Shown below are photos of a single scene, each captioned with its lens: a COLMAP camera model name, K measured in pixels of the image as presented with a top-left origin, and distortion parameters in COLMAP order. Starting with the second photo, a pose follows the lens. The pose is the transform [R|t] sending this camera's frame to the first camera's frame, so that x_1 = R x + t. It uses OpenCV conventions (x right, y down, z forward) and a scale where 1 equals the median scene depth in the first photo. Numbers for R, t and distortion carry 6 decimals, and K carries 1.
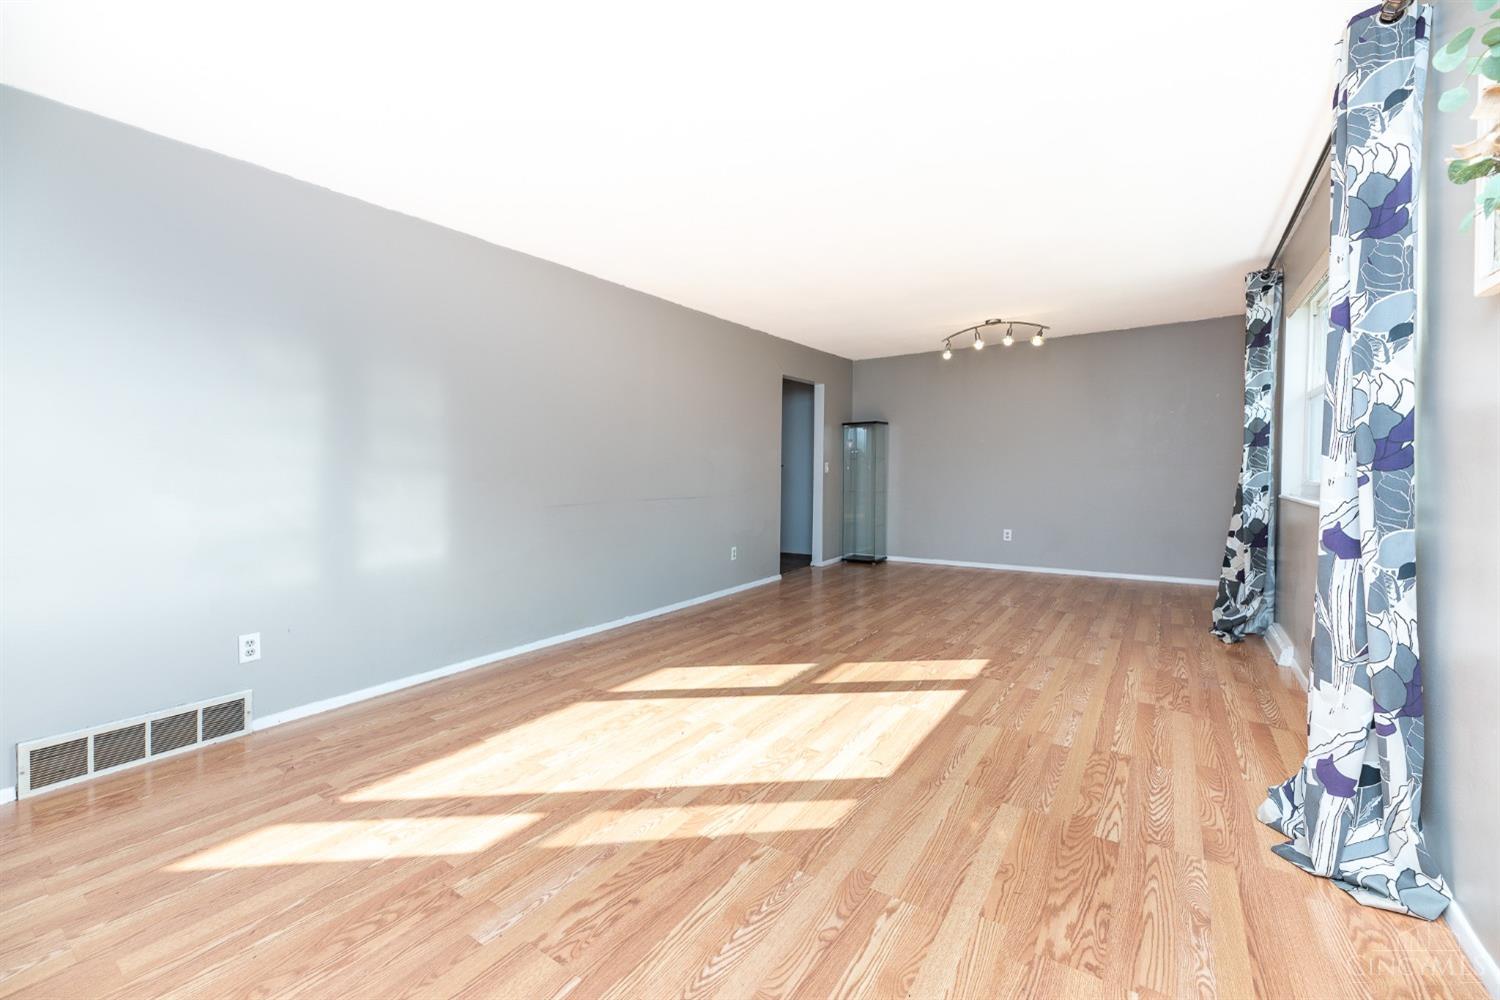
lens RADIAL K [[605.6, 0, 749.0], [0, 605.6, 490.2], [0, 0, 1]] dist [0.000508, -0.002198]
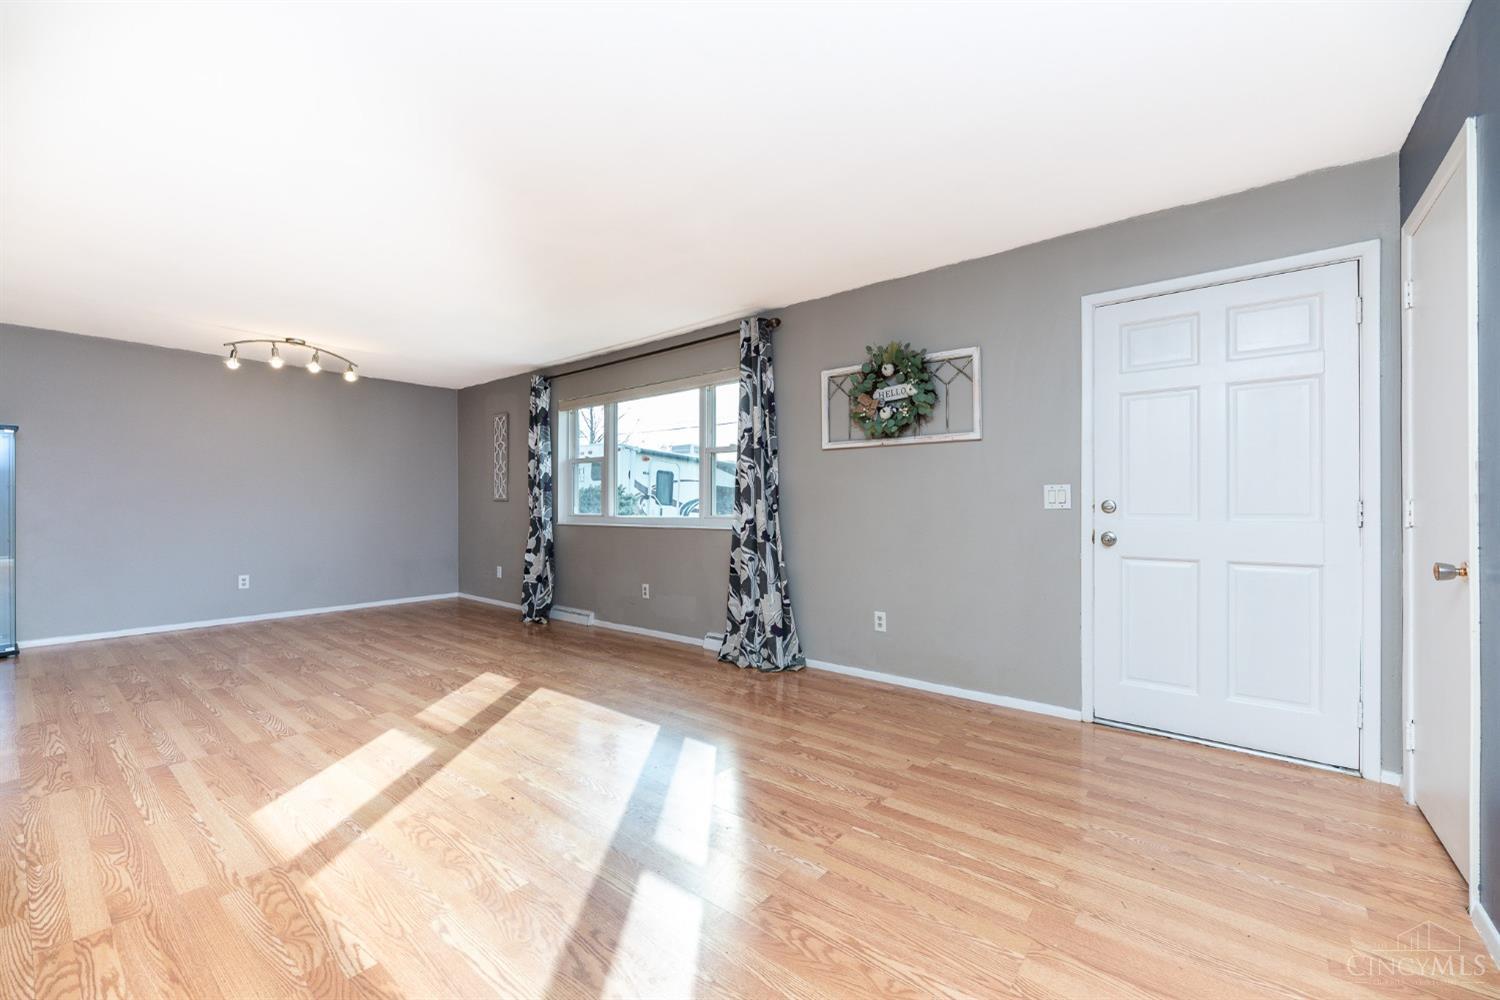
lens RADIAL K [[605.6, 0, 742.4], [0, 605.6, 500.1], [0, 0, 1]] dist [0.000508, -0.002198]
pose [[0.086784, 0.019375, 0.996039, -0.706293], [0.029042, 0.999337, -0.021970, -0.002835], [-0.995804, 0.030834, 0.086163, 0.423332]]
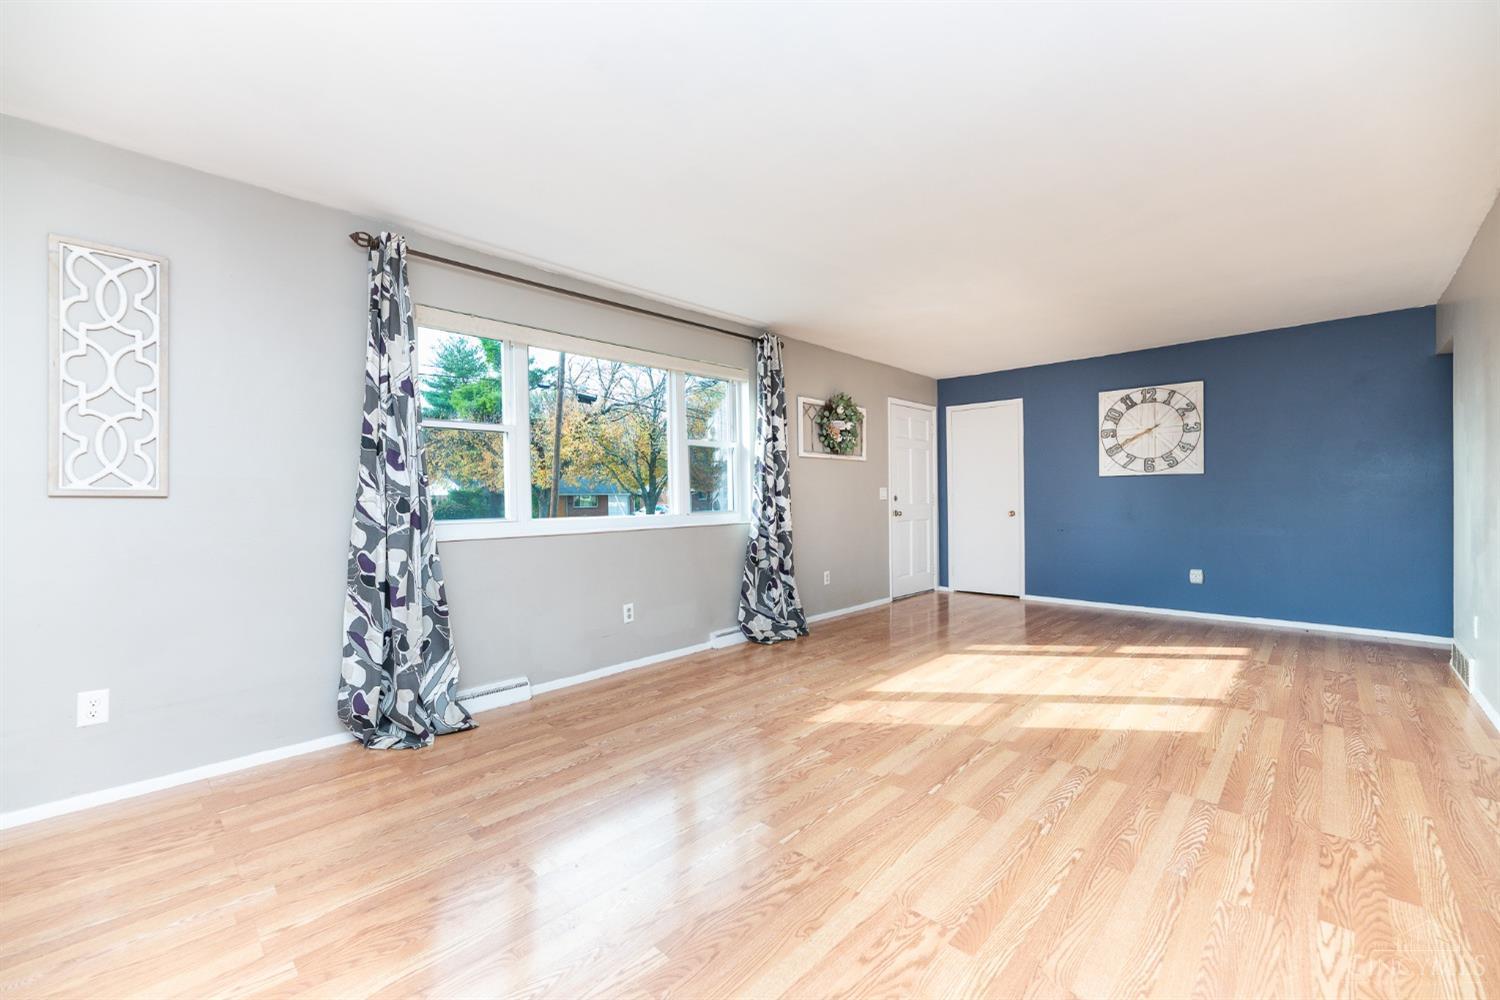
lens RADIAL K [[605.6, 0, 738.7], [0, 605.6, 501.3], [0, 0, 1]] dist [0.000508, -0.002198]
pose [[-0.984509, 0.022357, 0.173902, 0.337130], [0.028257, 0.999104, 0.031522, -0.060725], [-0.173041, 0.035948, -0.984258, 1.872786]]
